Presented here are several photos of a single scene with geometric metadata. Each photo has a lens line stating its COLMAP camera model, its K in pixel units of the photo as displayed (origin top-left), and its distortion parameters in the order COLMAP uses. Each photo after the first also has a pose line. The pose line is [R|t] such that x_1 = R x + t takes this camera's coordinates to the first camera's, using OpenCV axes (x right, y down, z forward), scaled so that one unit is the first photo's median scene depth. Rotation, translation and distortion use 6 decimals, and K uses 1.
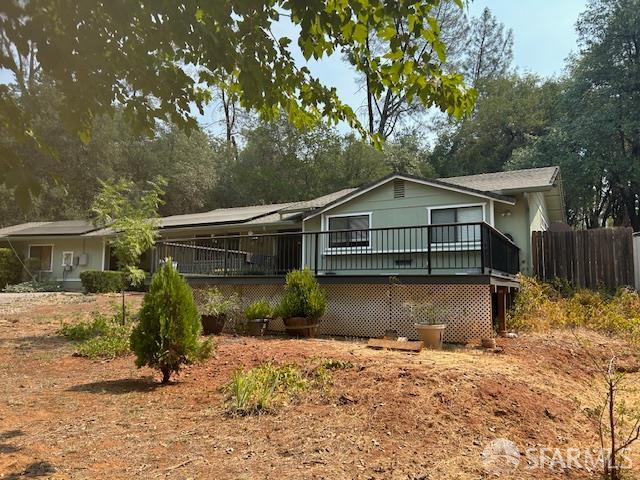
lens RADIAL K [[478.0, 0, 320.0], [0, 478.0, 240.0], [0, 0, 1]] dist [0.081409, -0.112527]
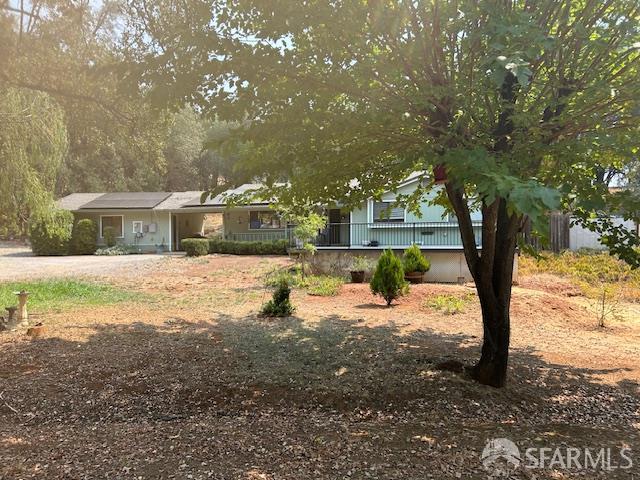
lens RADIAL K [[478.0, 0, 320.0], [0, 478.0, 240.0], [0, 0, 1]] dist [0.081409, -0.112527]
pose [[0.980437, -0.012241, 0.196453, -0.447640], [-0.008417, 0.994544, 0.103977, -0.085486], [-0.196654, -0.103597, 0.974985, -0.403392]]
